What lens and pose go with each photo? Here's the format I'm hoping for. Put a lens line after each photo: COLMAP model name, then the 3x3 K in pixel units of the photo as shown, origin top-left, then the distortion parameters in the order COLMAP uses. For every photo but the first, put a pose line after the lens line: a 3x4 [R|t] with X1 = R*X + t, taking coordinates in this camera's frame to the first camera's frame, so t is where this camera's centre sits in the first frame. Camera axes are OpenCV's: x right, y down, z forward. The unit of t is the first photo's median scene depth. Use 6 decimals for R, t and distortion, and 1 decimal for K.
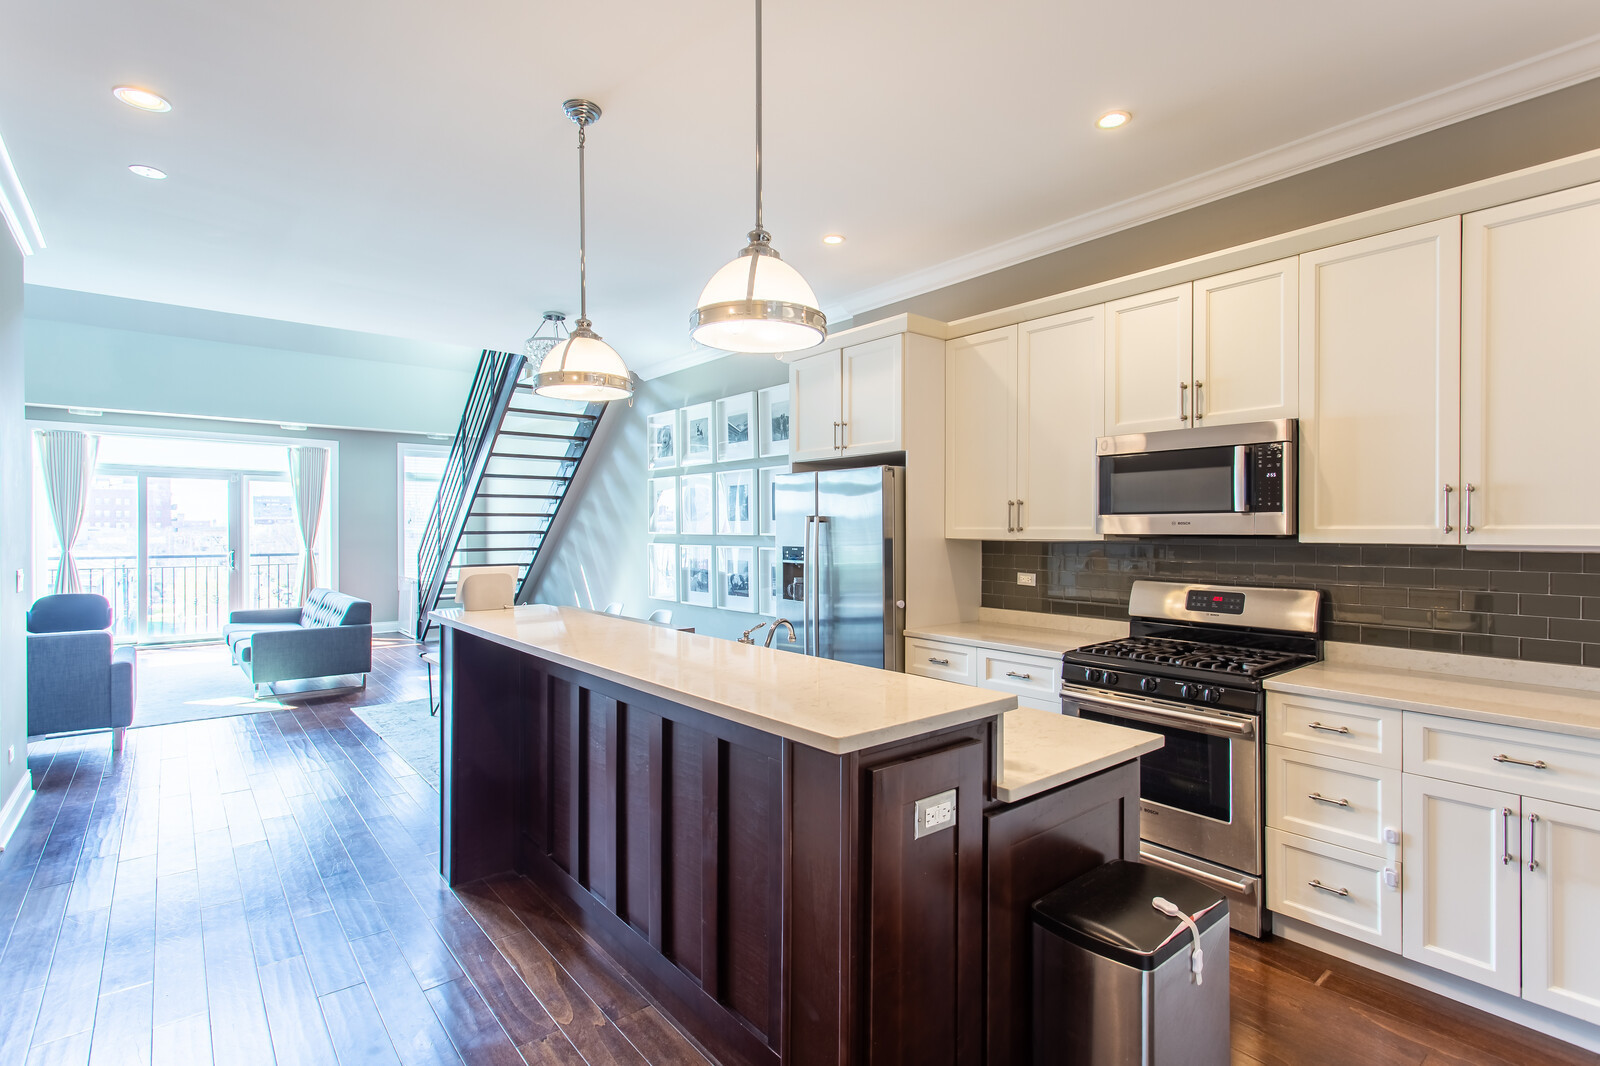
lens RADIAL K [[762.5, 0, 794.4], [0, 762.5, 526.7], [0, 0, 1]] dist [0.004864, 0.002307]
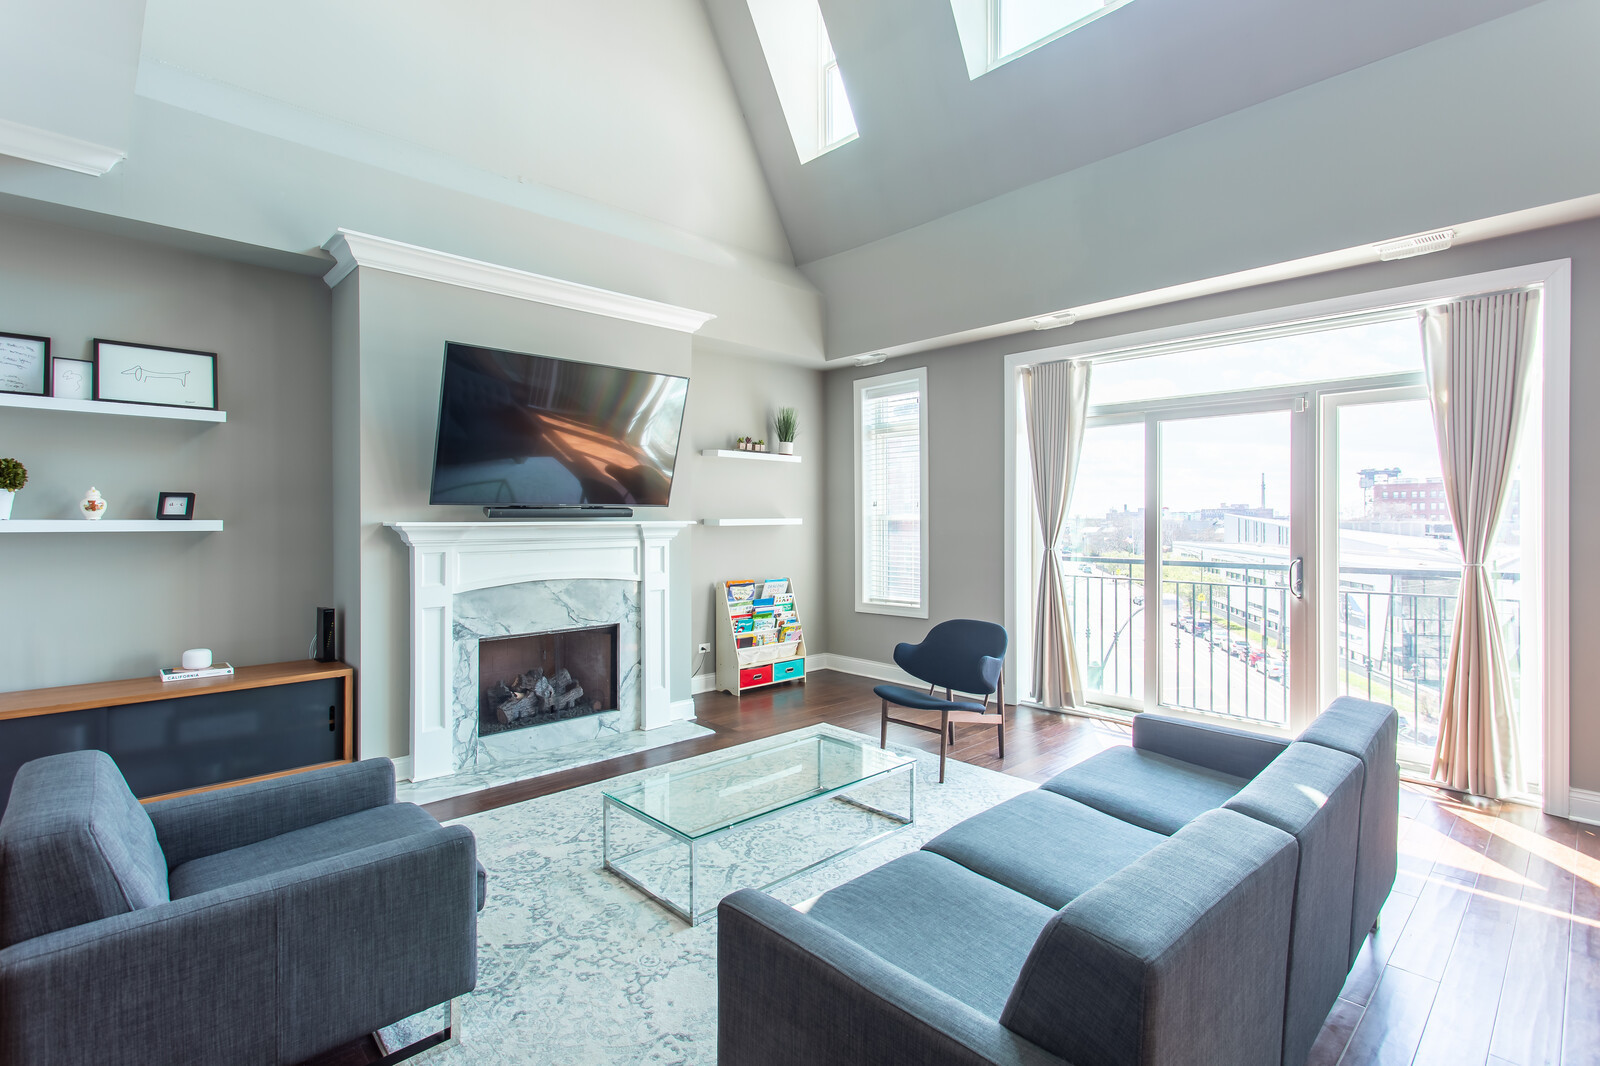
lens RADIAL K [[762.5, 0, 791.9], [0, 762.5, 528.4], [0, 0, 1]] dist [0.004864, 0.002307]
pose [[0.084650, 0.009600, -0.996365, -0.291794], [0.000859, 0.999953, 0.009708, 0.007511], [0.996410, -0.001677, 0.084638, 0.648321]]
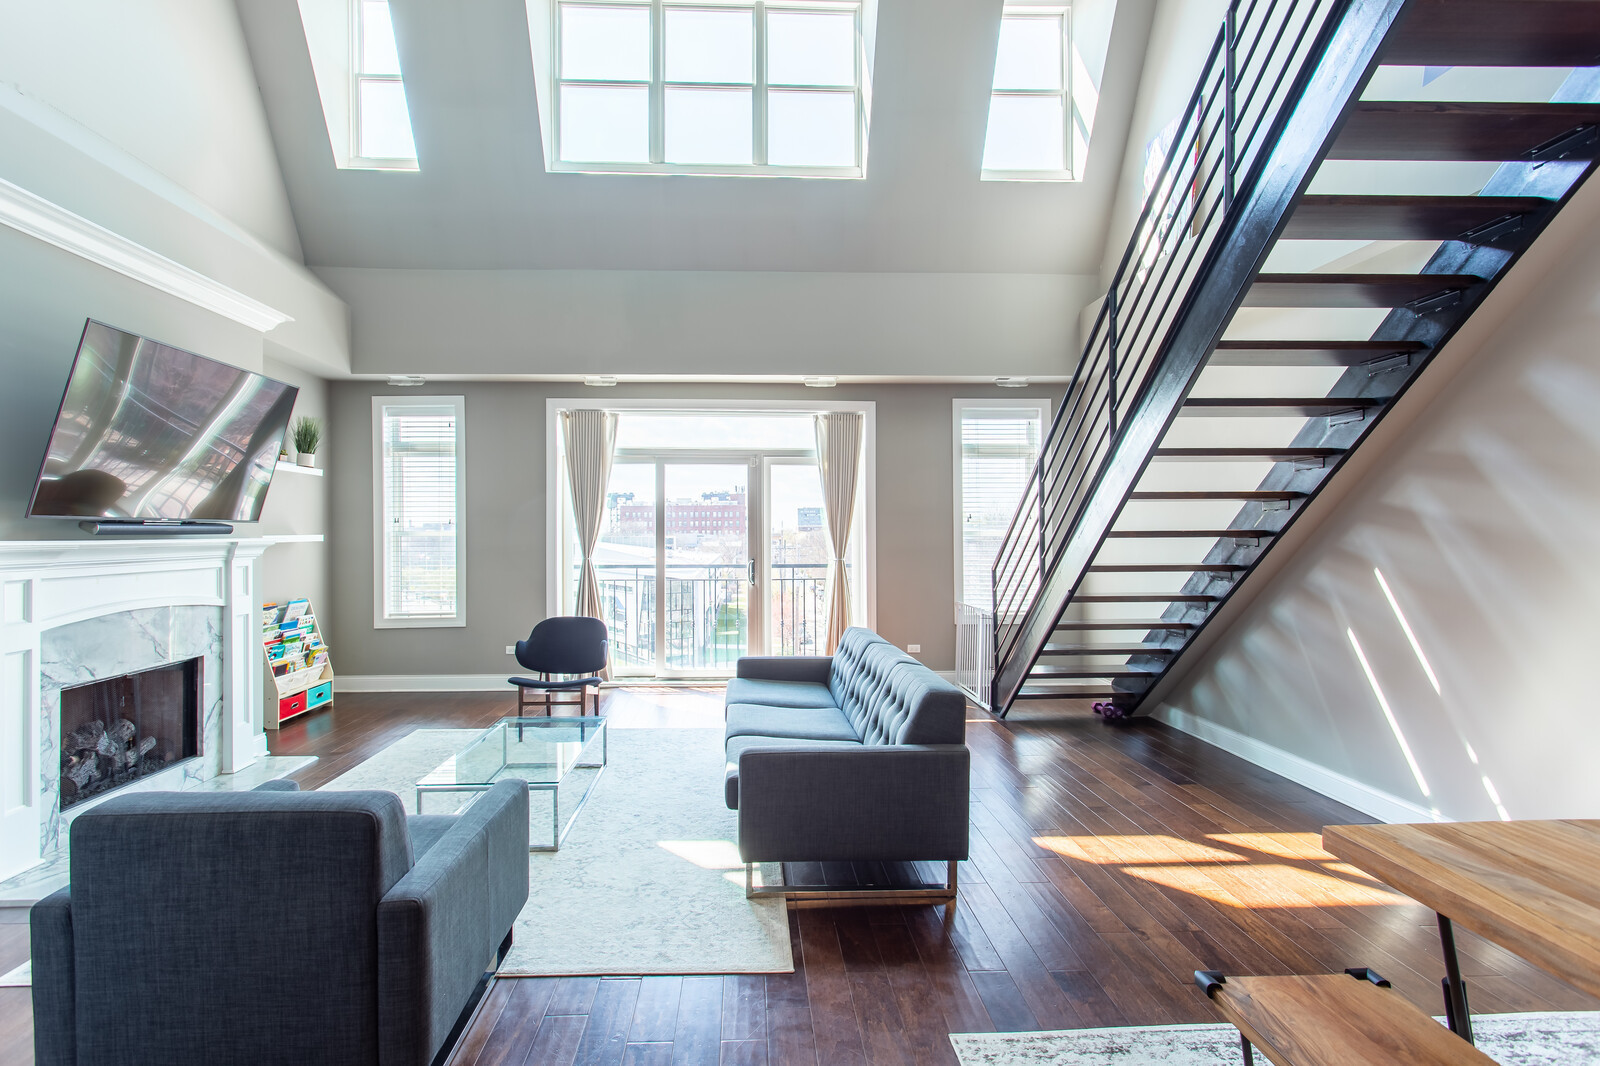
lens RADIAL K [[762.5, 0, 781.9], [0, 762.5, 536.3], [0, 0, 1]] dist [0.004864, 0.002307]
pose [[0.803222, -0.000896, -0.595679, -0.271993], [0.003847, 0.999986, 0.003682, 0.005843], [0.595667, -0.005249, 0.803214, 0.423906]]
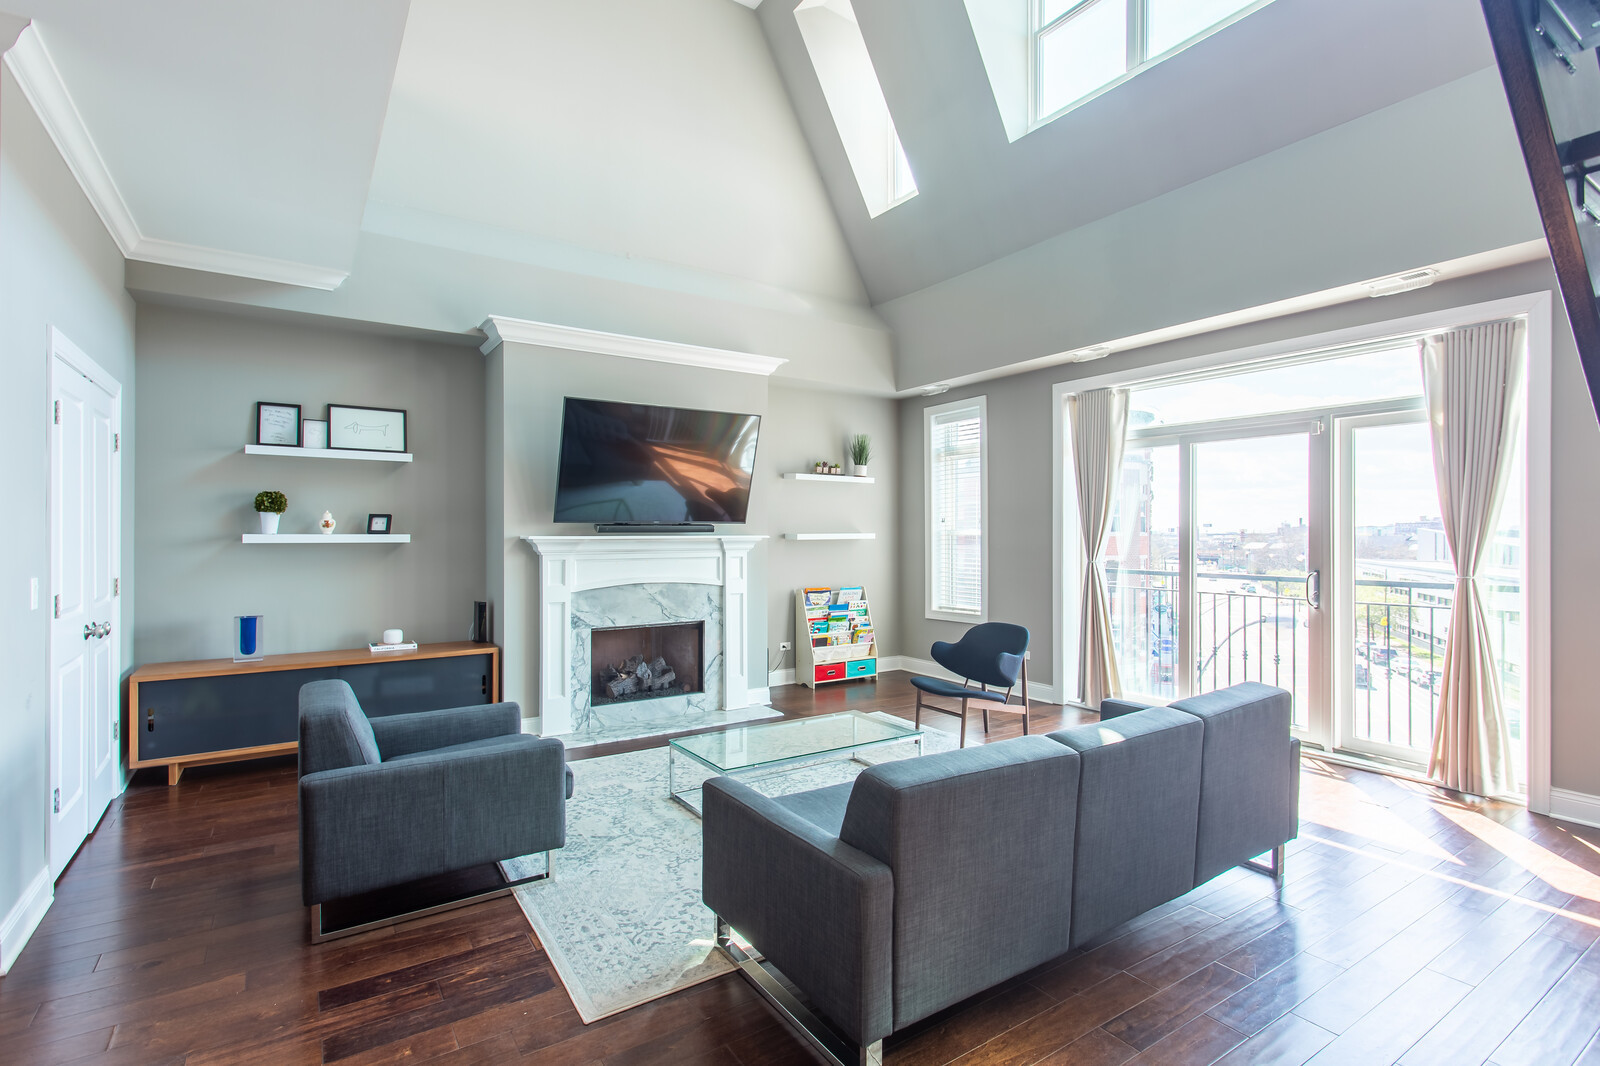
lens RADIAL K [[762.5, 0, 795.1], [0, 762.5, 543.9], [0, 0, 1]] dist [0.004864, 0.002307]
pose [[-0.082008, 0.010702, -0.996574, -0.204717], [-0.000427, 0.999942, 0.010773, 0.007527], [0.996632, 0.001309, -0.081998, 0.698556]]
